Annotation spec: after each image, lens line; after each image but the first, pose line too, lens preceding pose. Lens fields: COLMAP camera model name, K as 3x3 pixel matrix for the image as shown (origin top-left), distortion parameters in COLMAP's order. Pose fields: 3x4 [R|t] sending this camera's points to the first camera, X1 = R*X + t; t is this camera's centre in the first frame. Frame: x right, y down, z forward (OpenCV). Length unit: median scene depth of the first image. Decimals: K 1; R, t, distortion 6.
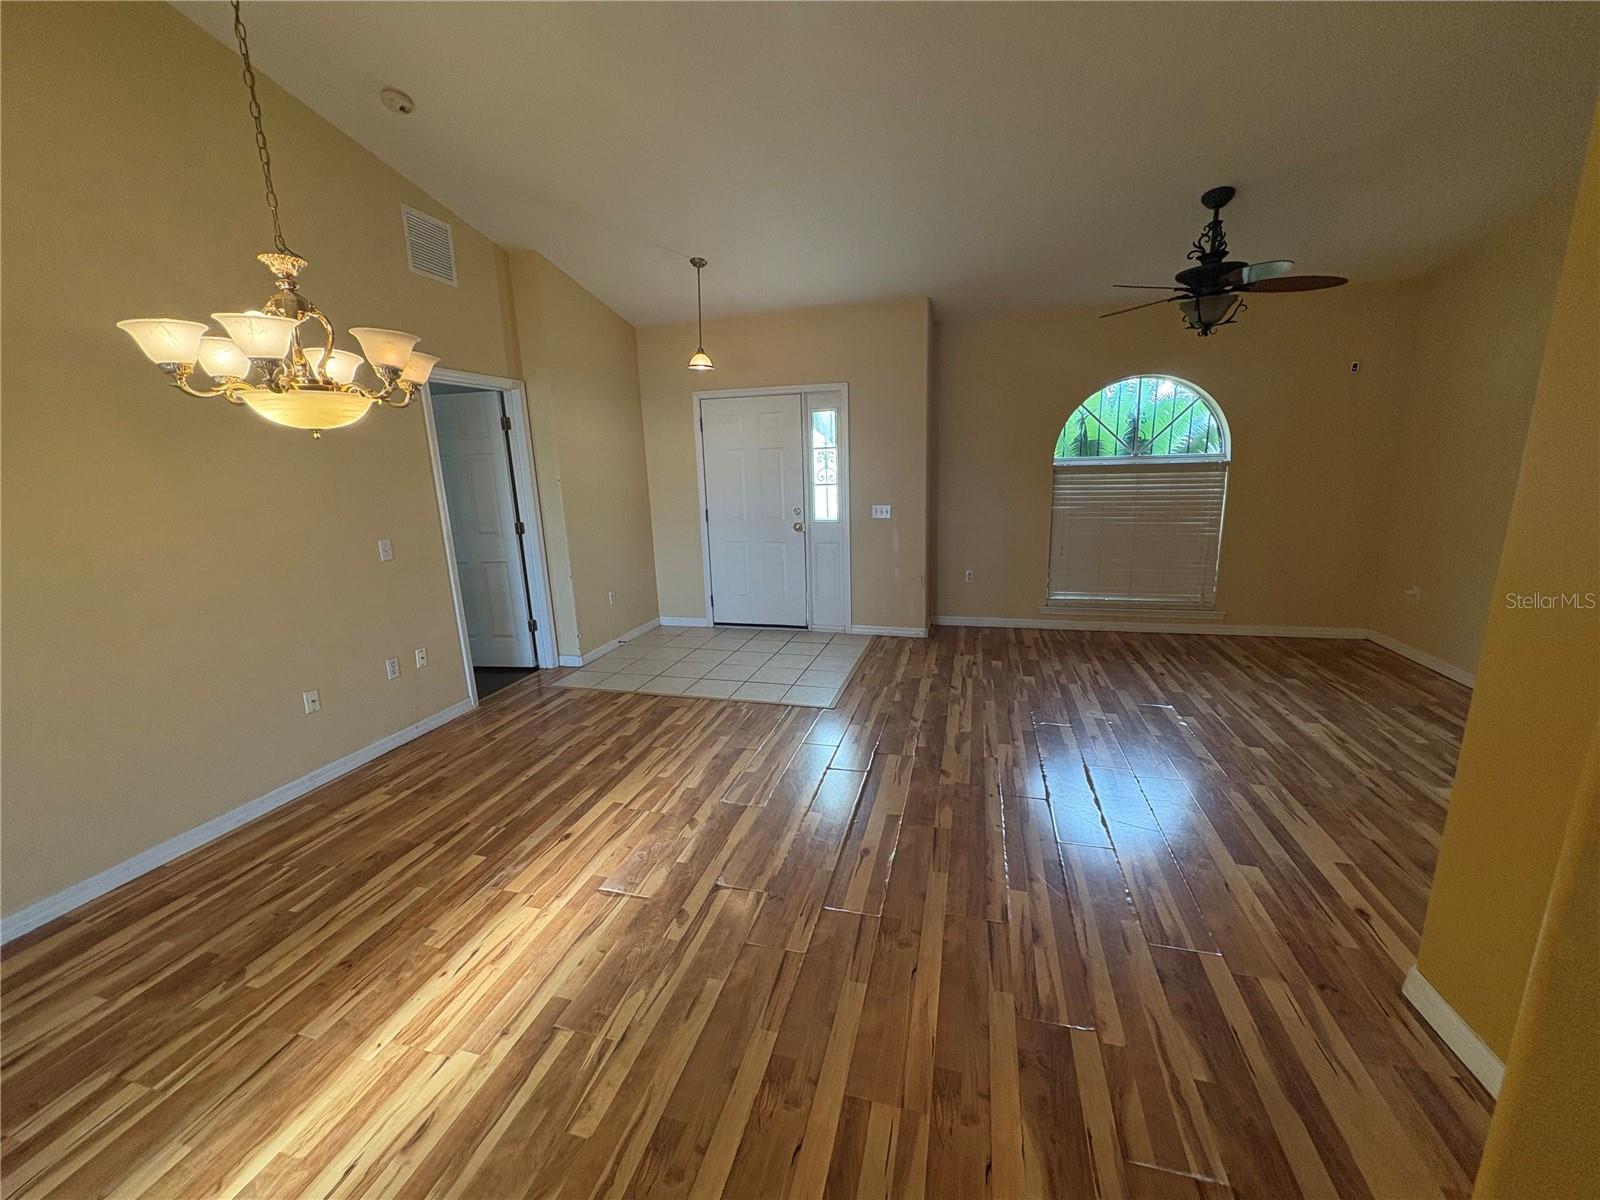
lens RADIAL K [[639.2, 0, 797.1], [0, 639.2, 597.3], [0, 0, 1]] dist [-0.001357, 0.000846]
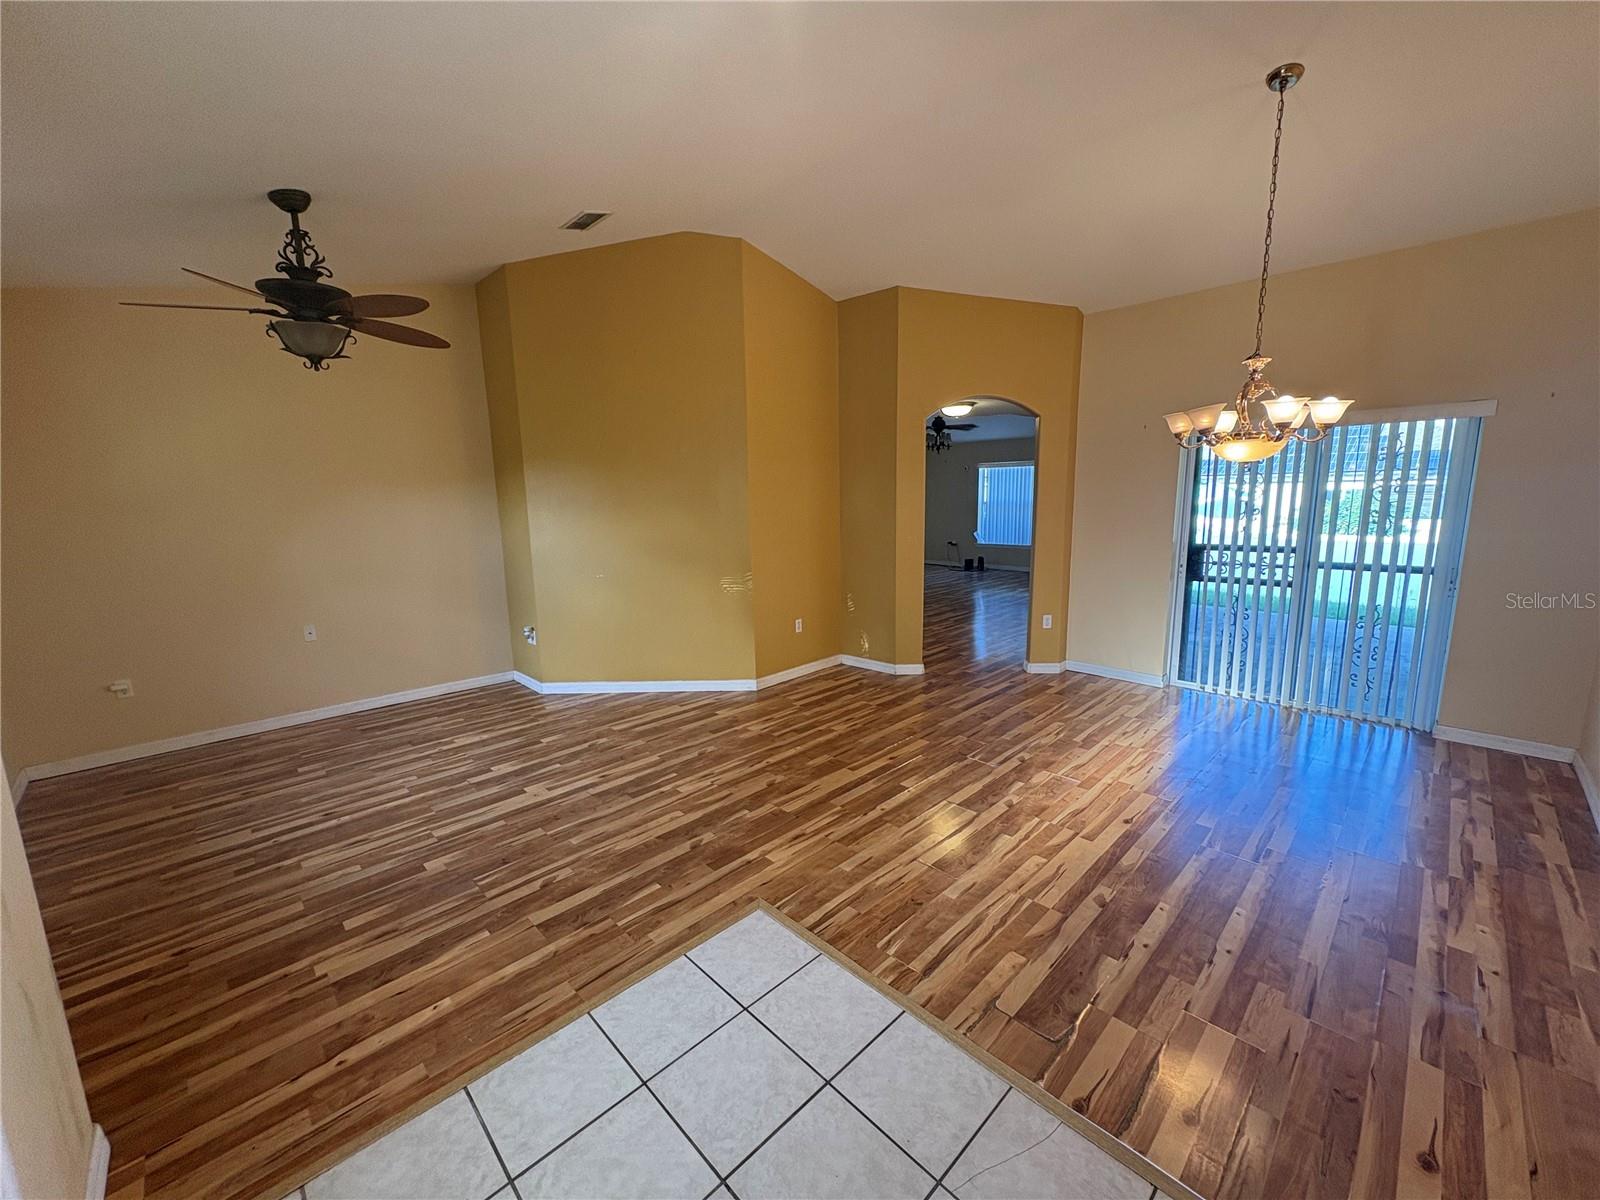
lens RADIAL K [[639.2, 0, 804.8], [0, 639.2, 591.2], [0, 0, 1]] dist [-0.001357, 0.000846]
pose [[-0.869284, -0.028534, 0.493489, -0.321697], [0.148096, 0.937441, 0.315075, -0.340176], [-0.471607, 0.346973, -0.810676, 1.588895]]
